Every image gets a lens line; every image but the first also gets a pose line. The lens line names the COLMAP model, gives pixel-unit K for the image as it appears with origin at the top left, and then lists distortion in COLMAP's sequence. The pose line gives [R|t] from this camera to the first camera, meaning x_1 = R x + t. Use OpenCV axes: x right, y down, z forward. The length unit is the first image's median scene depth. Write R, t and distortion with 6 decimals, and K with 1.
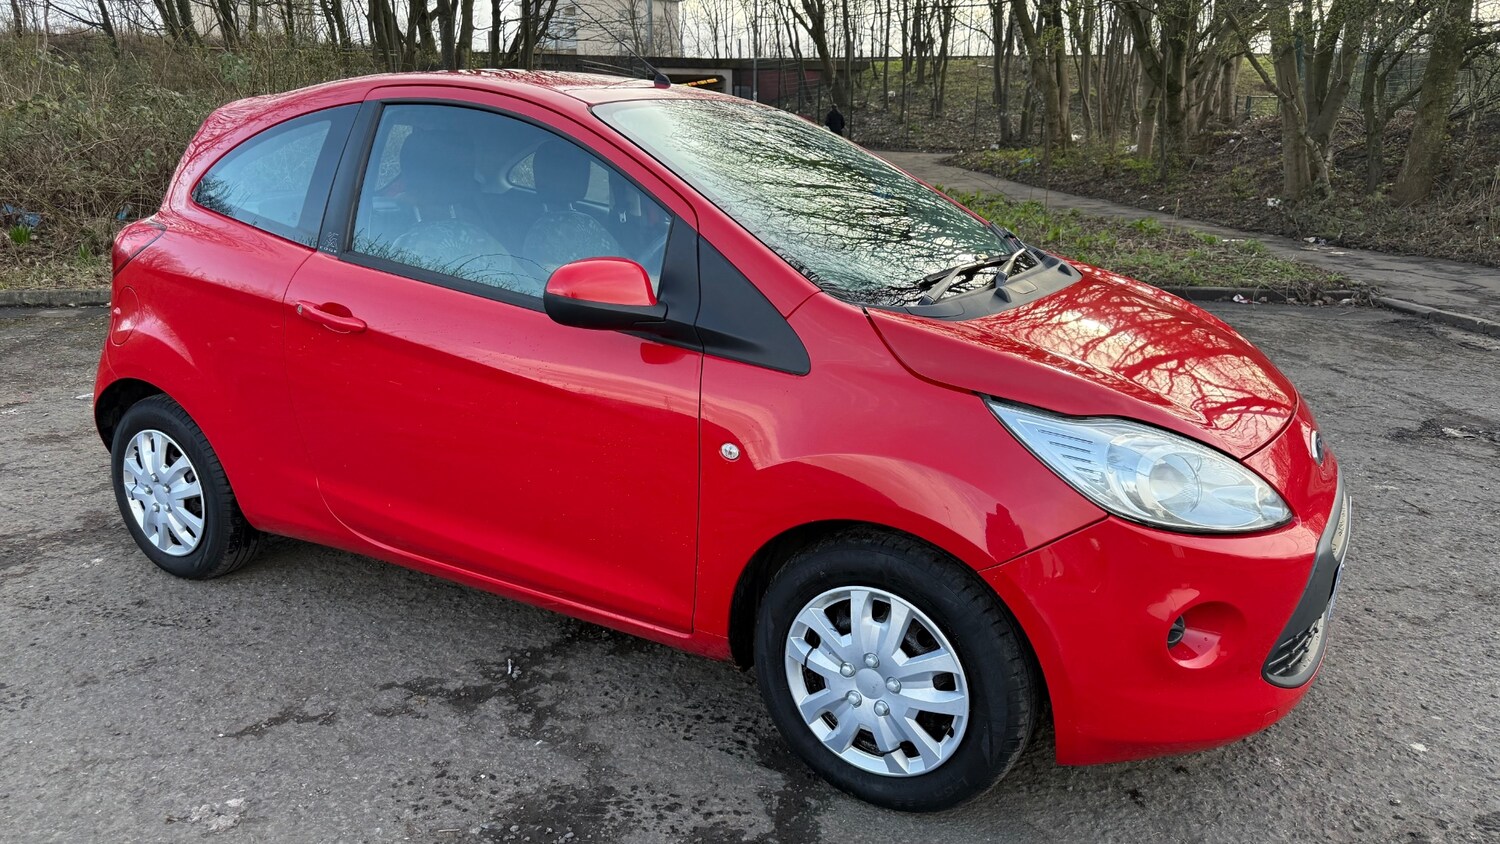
lens RADIAL K [[1043.2, 0, 741.5], [0, 1043.2, 443.7], [0, 0, 1]] dist [0.048058, -0.055554]
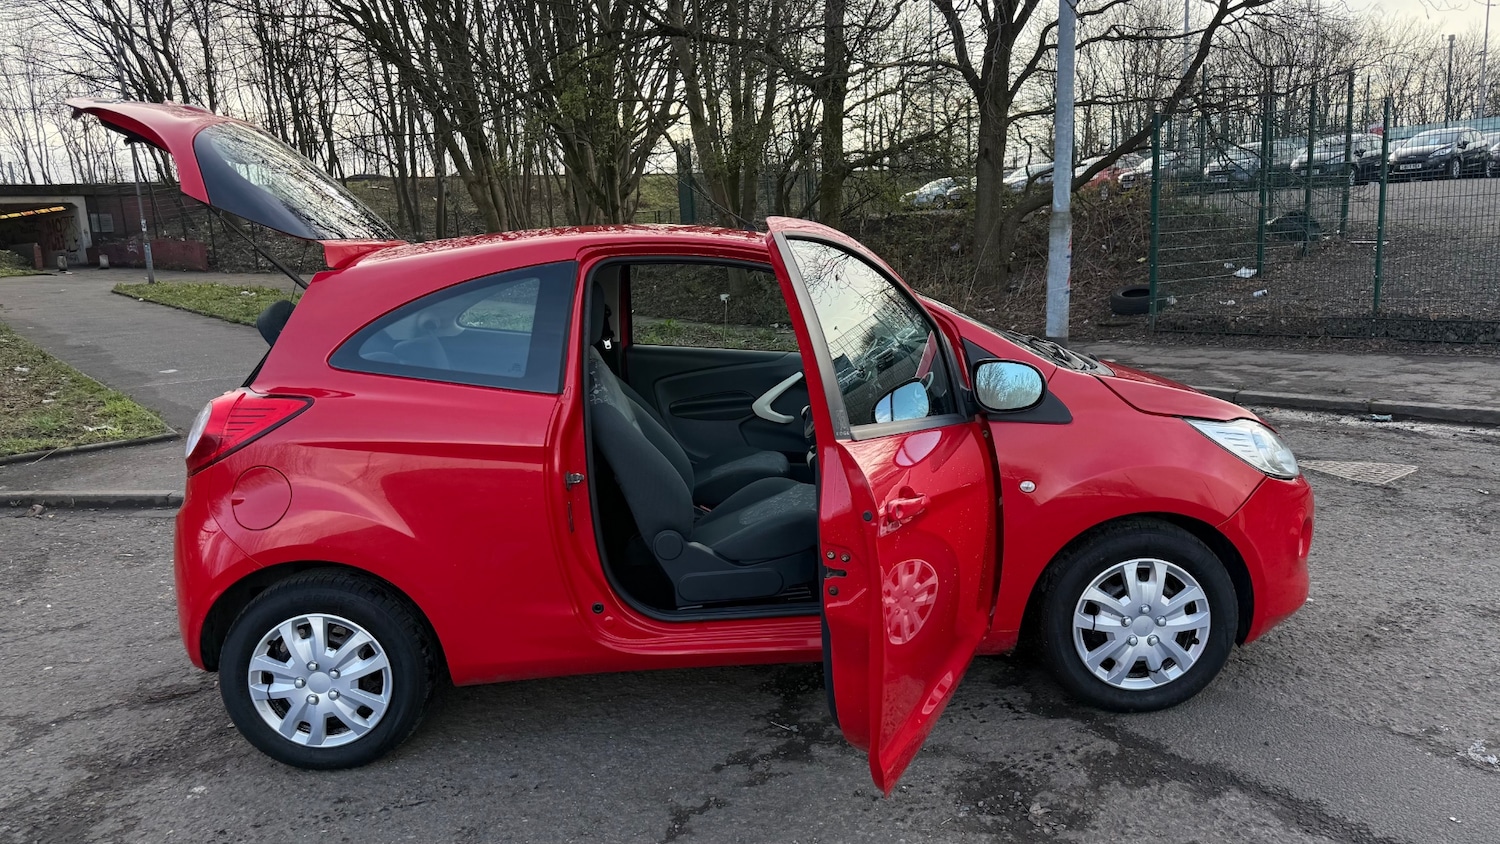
lens RADIAL K [[1043.2, 0, 732.4], [0, 1043.2, 459.7], [0, 0, 1]] dist [0.048058, -0.055554]
pose [[0.844190, -0.155309, 0.513052, -0.908272], [0.200239, 0.979189, -0.033063, -0.053557], [-0.497240, 0.130644, 0.857721, -0.001062]]
